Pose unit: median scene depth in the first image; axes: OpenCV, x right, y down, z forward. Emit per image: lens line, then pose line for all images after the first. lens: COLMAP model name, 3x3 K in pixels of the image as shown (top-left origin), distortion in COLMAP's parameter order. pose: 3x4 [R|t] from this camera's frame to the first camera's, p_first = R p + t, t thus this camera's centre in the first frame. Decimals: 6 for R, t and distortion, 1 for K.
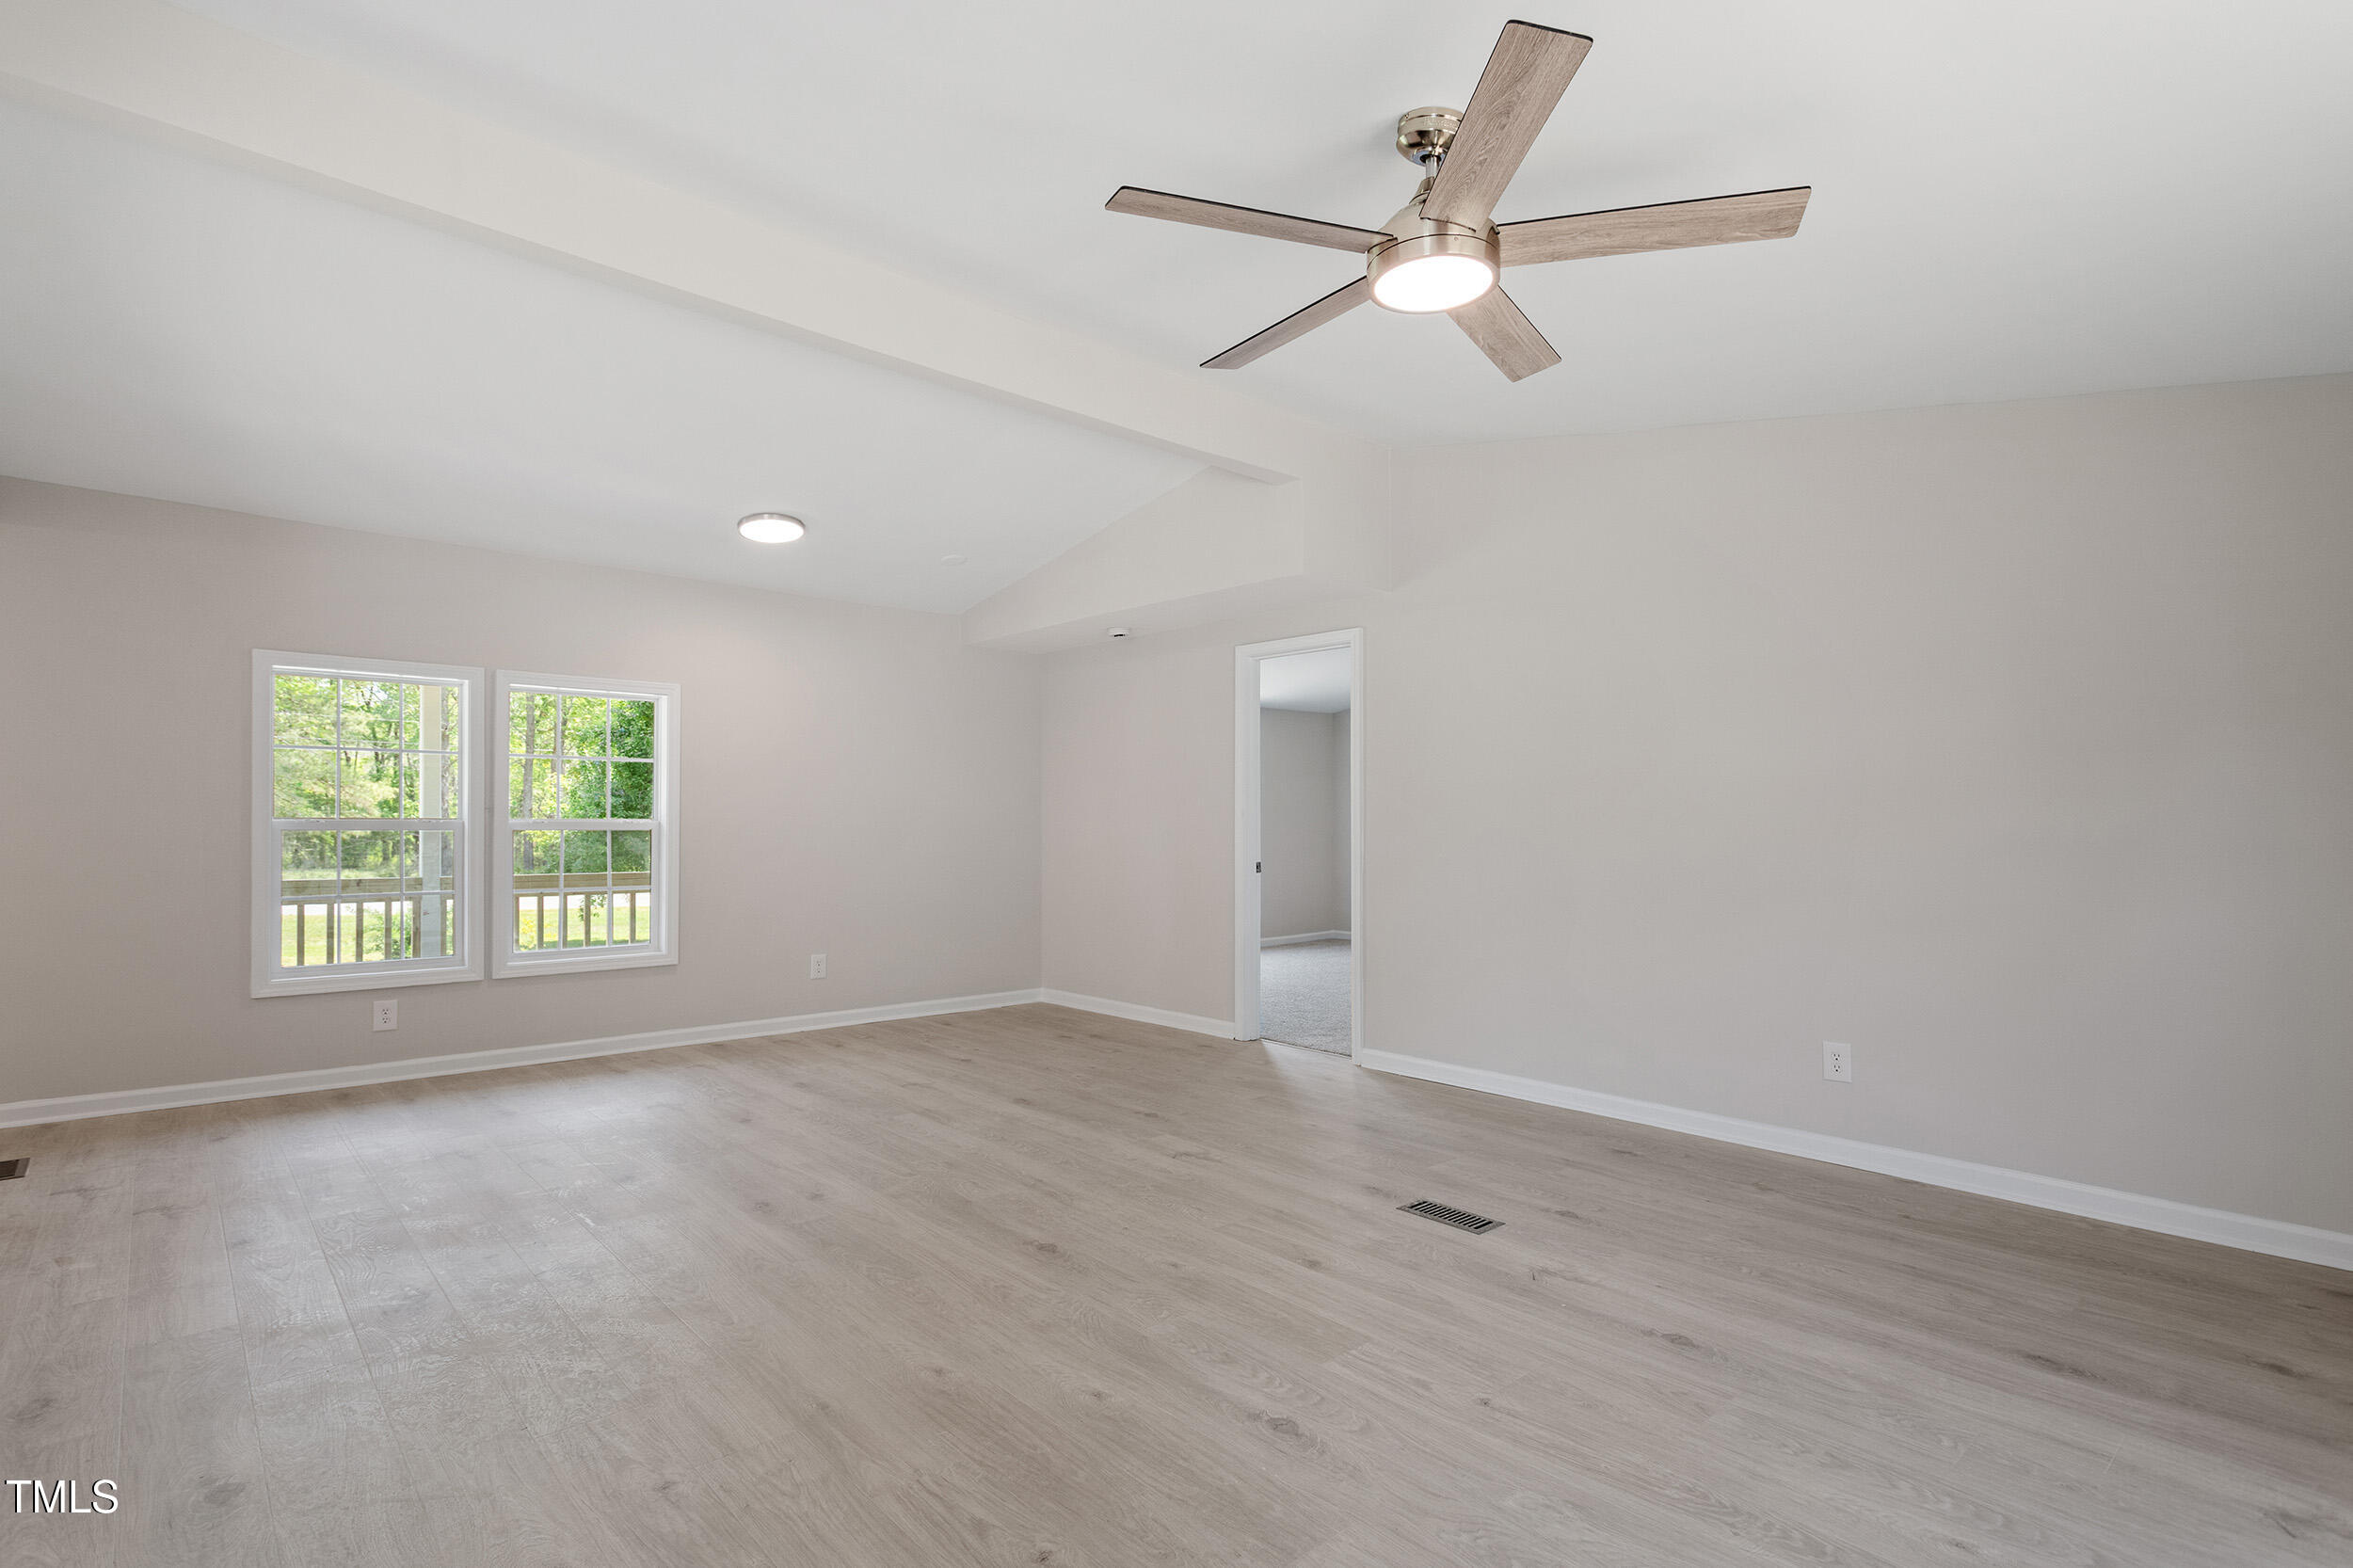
lens RADIAL K [[1131.2, 0, 1165.9], [0, 1131.2, 802.0], [0, 0, 1]] dist [0.002601, 0.000523]
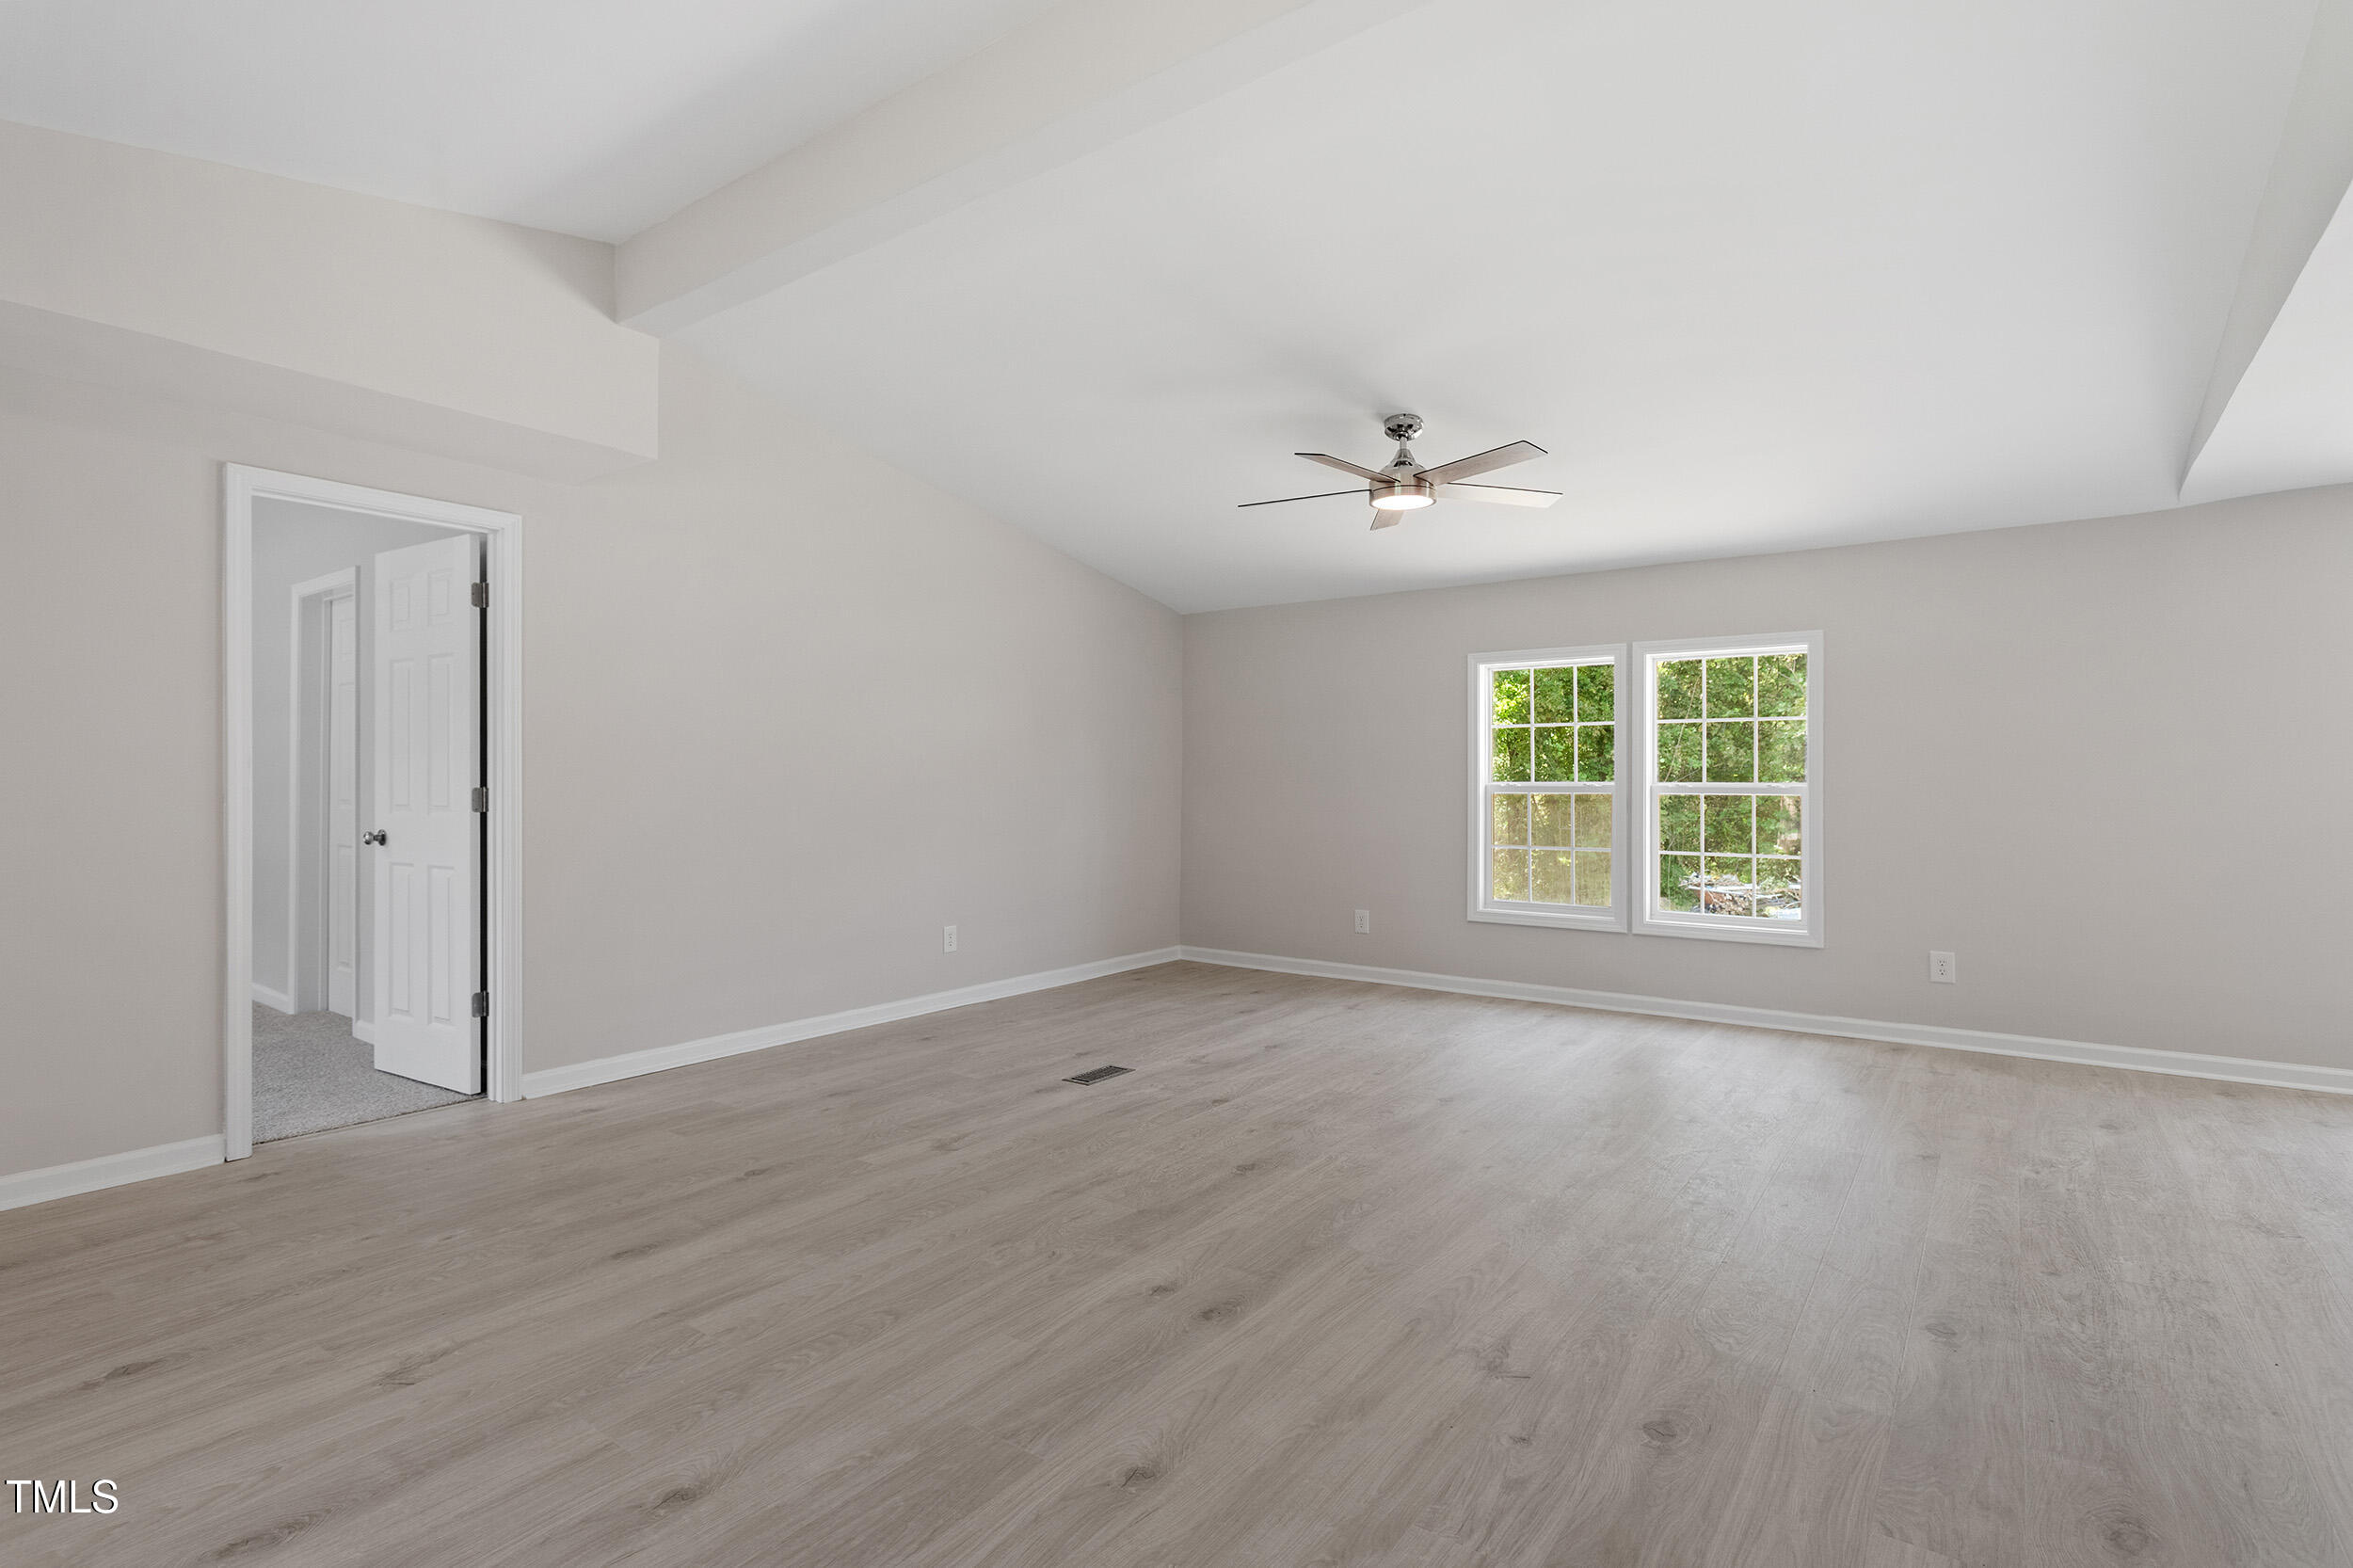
lens RADIAL K [[1137.9, 0, 1170.2], [0, 1137.9, 774.9], [0, 0, 1]] dist [-0.001050, 0.001157]
pose [[-0.202505, 0.000490, 0.979281, -0.931823], [-0.018871, 0.999812, -0.004403, 0.016881], [-0.979099, -0.019371, -0.202458, 1.040342]]
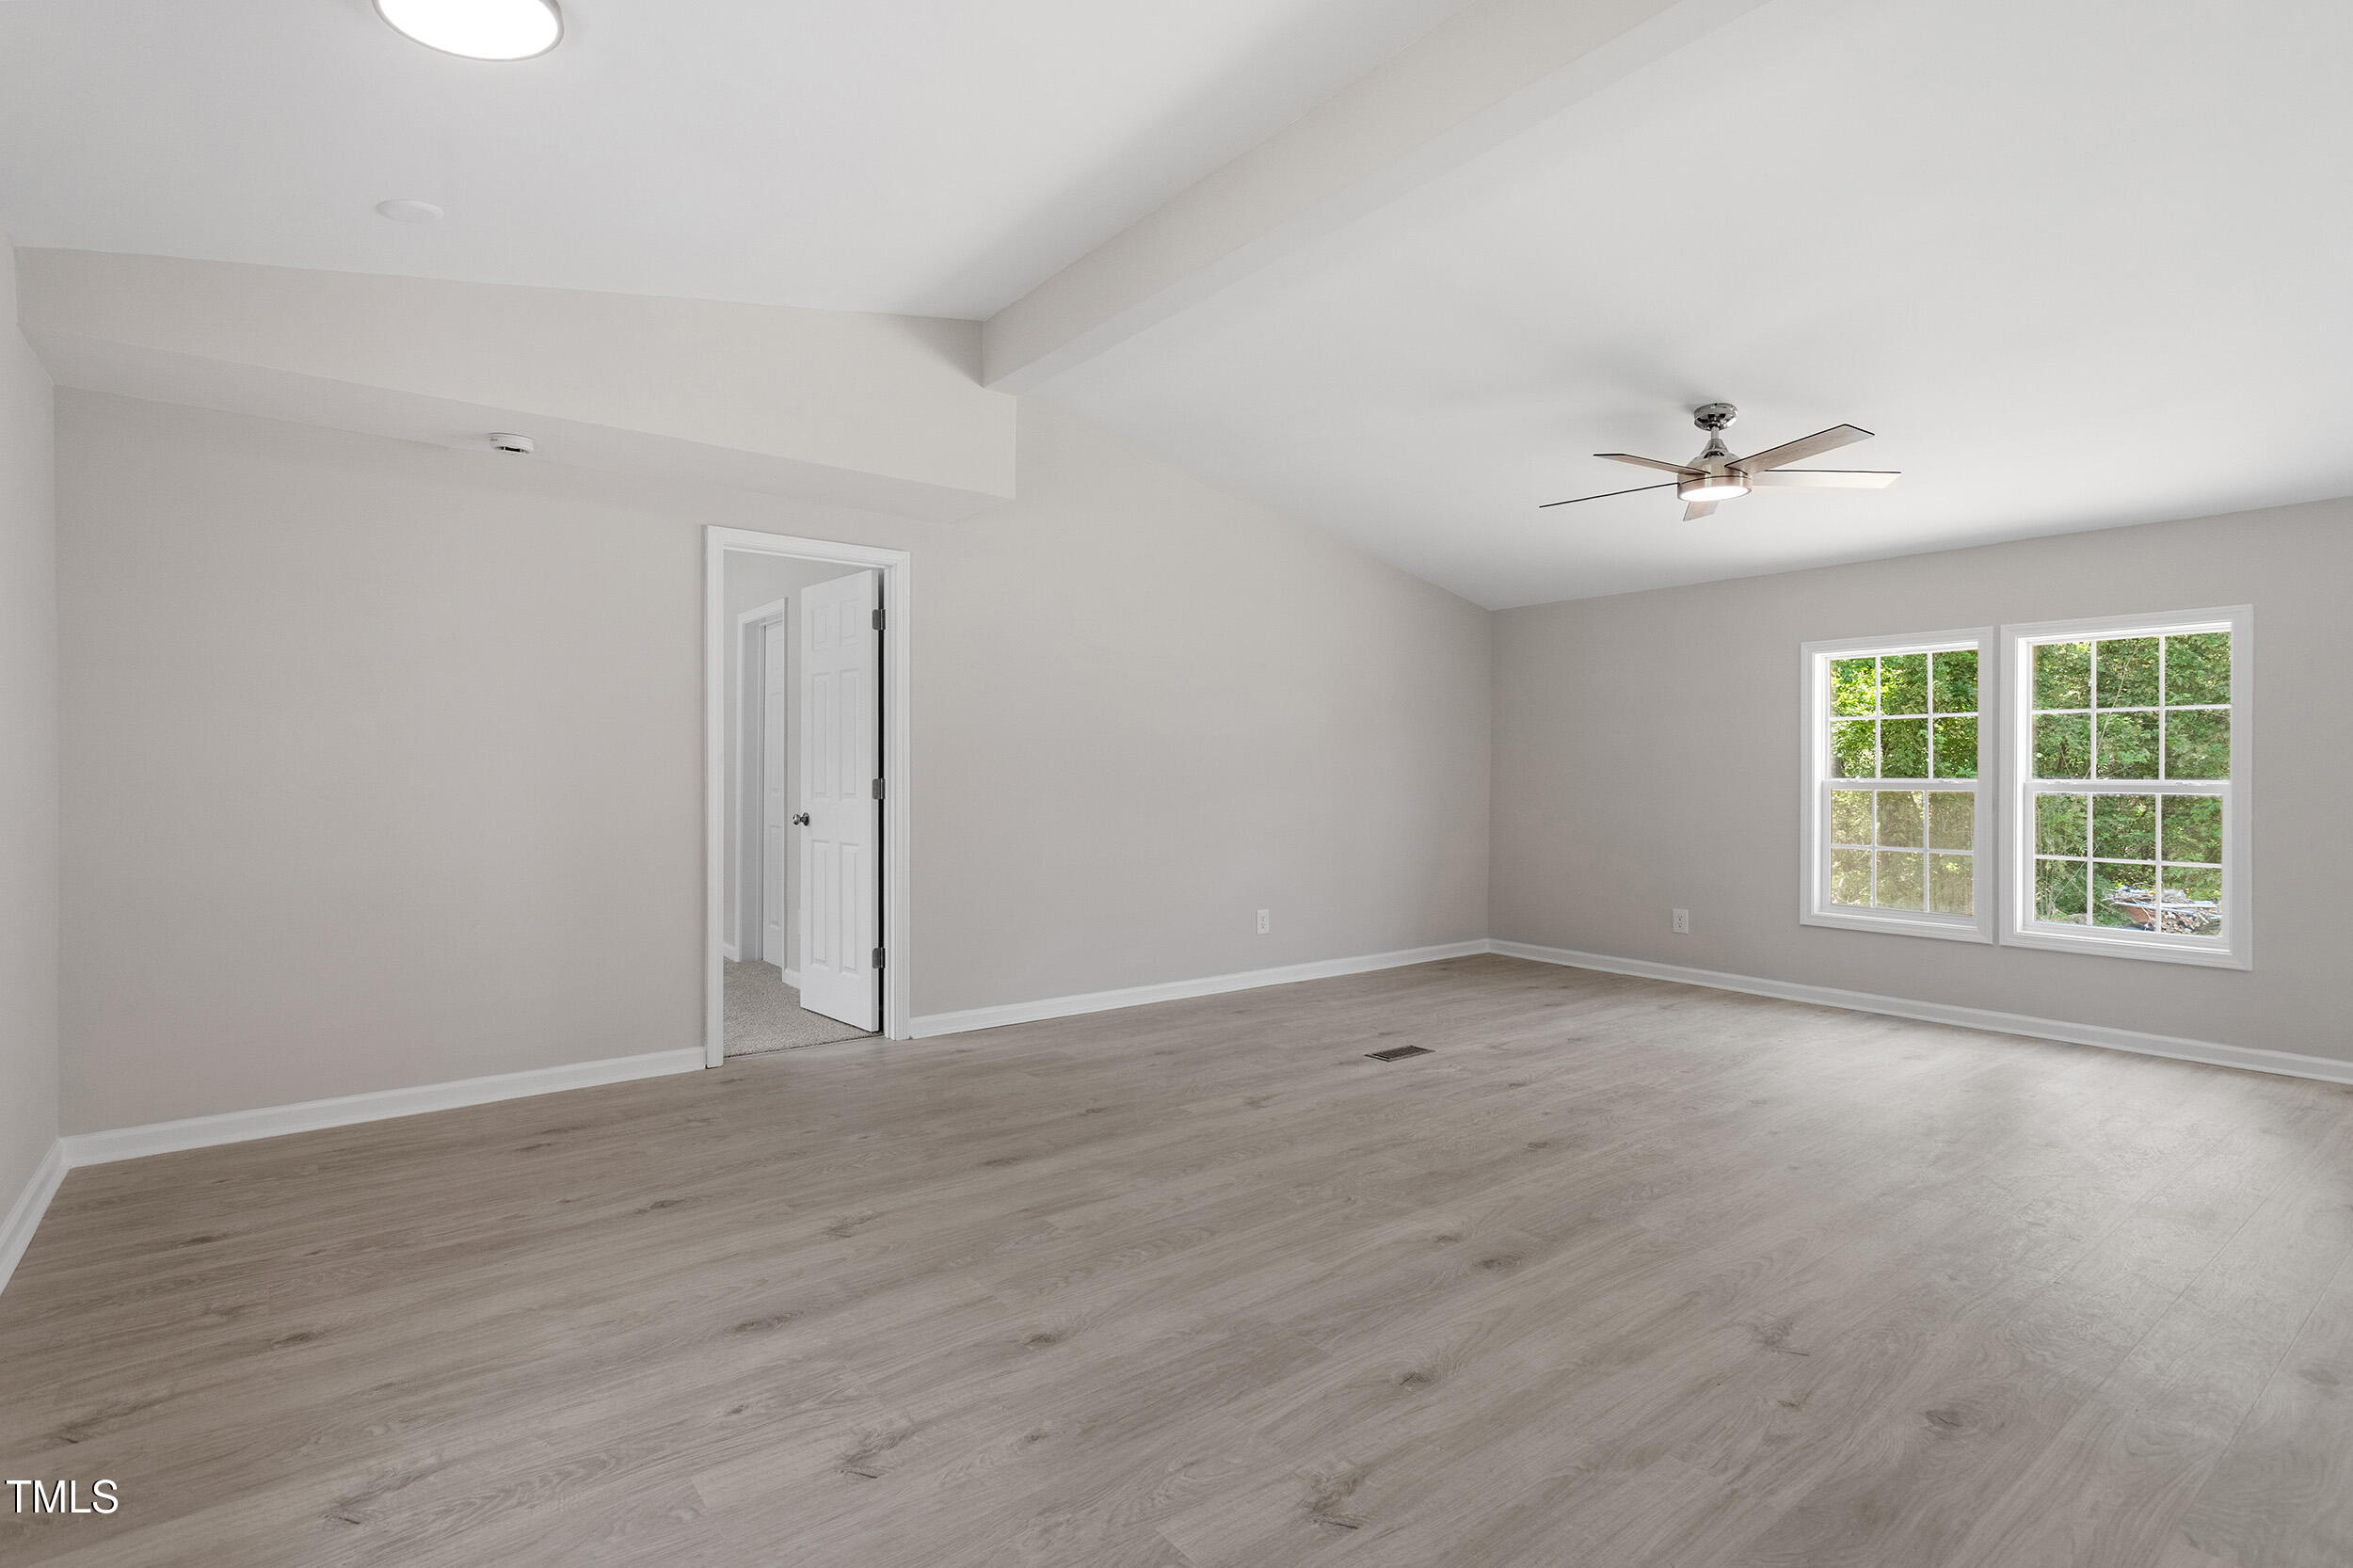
lens RADIAL K [[1137.9, 0, 1170.2], [0, 1137.9, 774.9], [0, 0, 1]] dist [-0.001050, 0.001157]
pose [[0.072237, -0.004614, 0.997377, -1.018627], [-0.021441, 0.999751, 0.006178, 0.016787], [-0.997157, -0.021831, 0.072120, 1.035362]]
